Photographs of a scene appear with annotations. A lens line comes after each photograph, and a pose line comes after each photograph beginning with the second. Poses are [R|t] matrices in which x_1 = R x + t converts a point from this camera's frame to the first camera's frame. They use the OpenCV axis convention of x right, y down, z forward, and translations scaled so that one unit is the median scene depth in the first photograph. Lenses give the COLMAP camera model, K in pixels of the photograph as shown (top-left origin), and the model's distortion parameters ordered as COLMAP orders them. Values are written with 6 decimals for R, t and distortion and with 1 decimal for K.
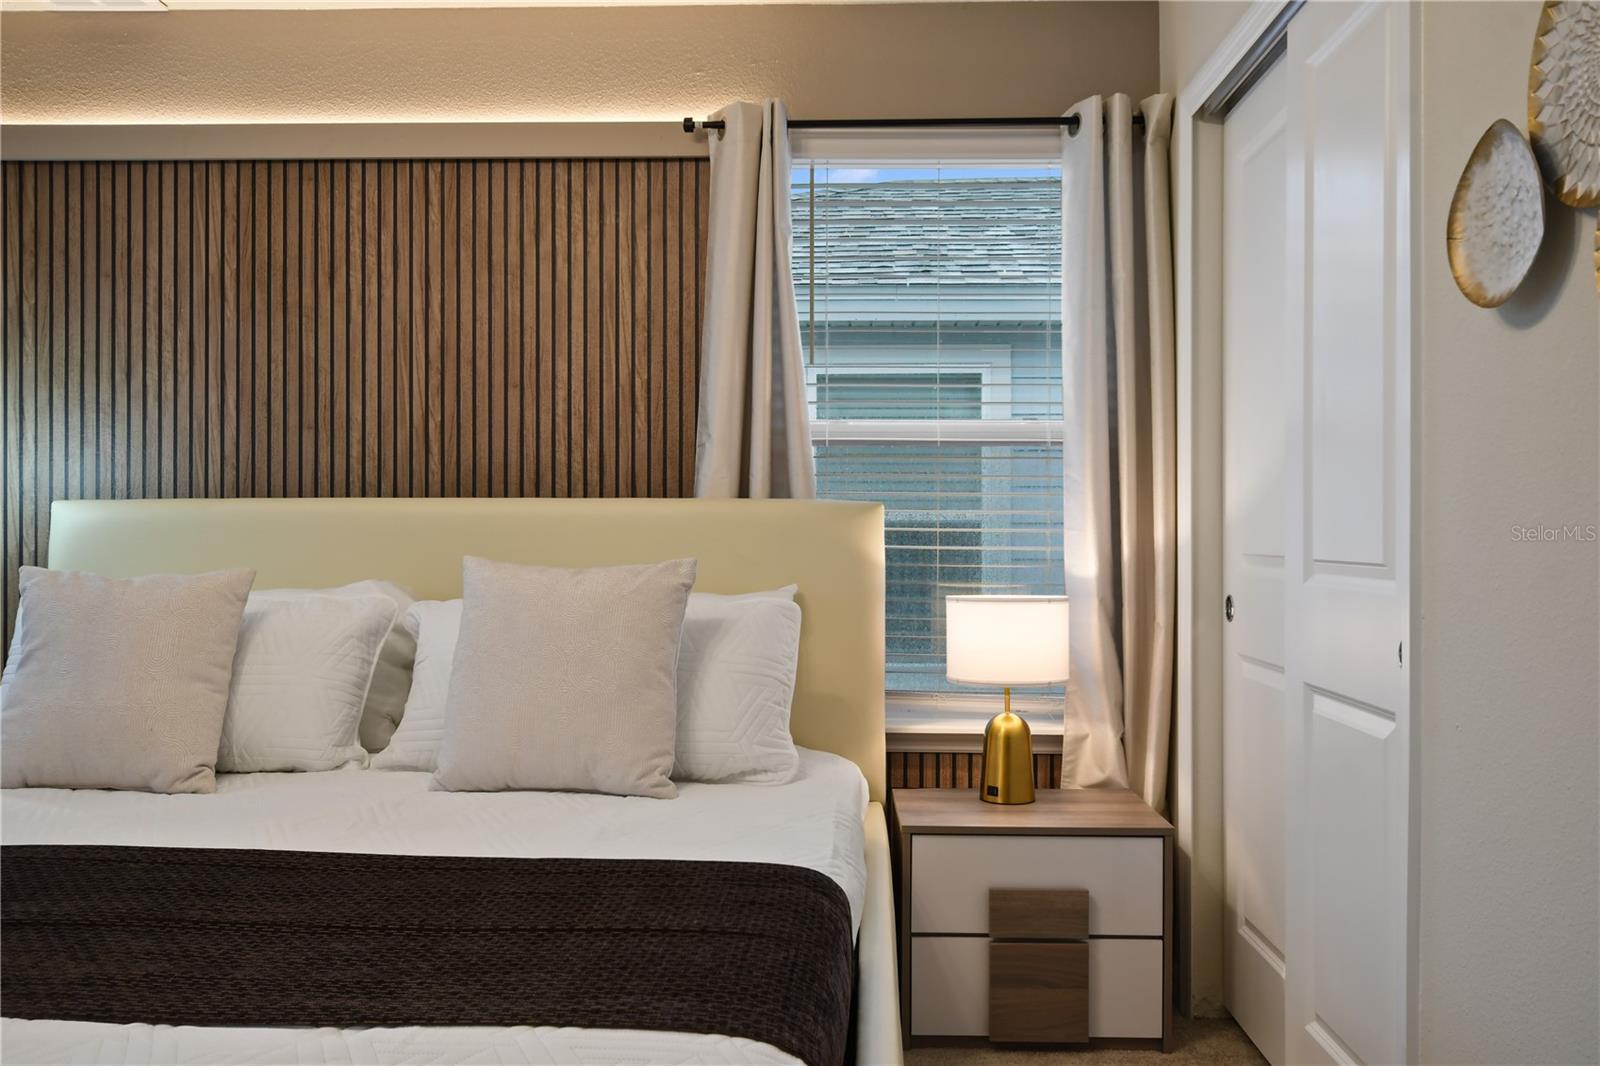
lens RADIAL K [[1320.1, 0, 797.9], [0, 1320.1, 533.0], [0, 0, 1]] dist [0.037228, -0.030201]
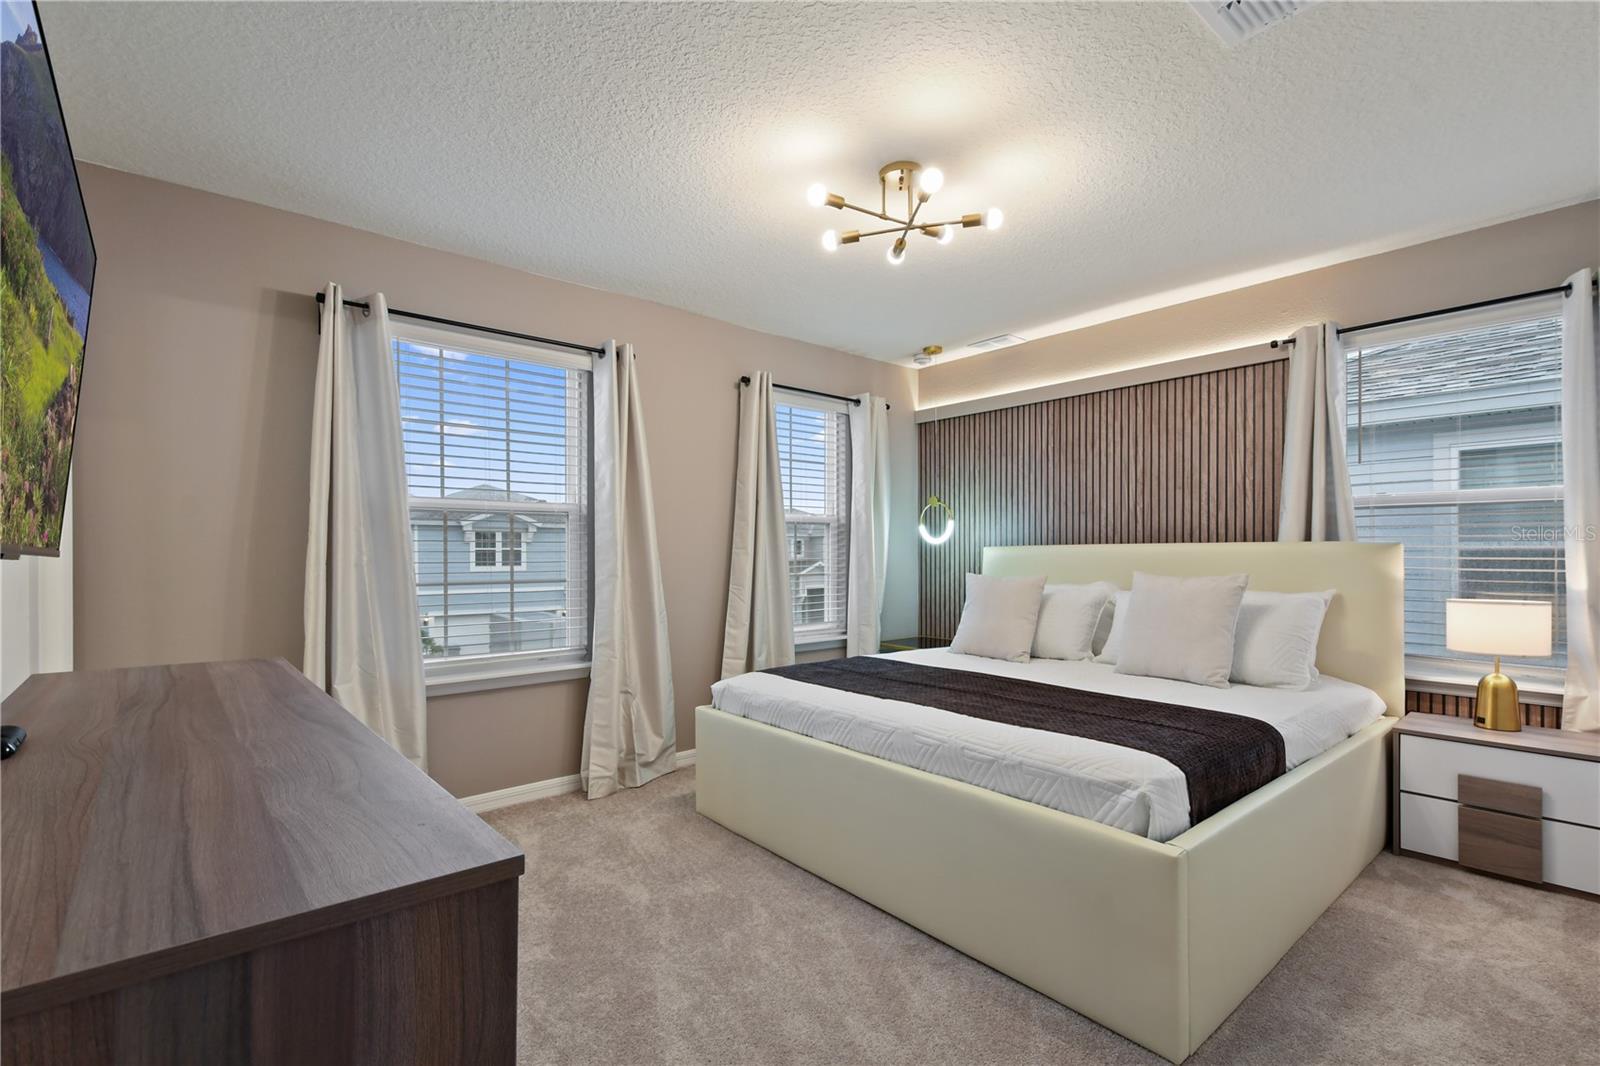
lens RADIAL K [[740.1, 0, 791.4], [0, 740.1, 545.3], [0, 0, 1]] dist [-0.001354, 0.000029]
pose [[0.674661, -0.013423, -0.738006, 0.232744], [0.002450, 0.999870, -0.015946, -0.006498], [0.738124, 0.008950, 0.674606, -0.221382]]
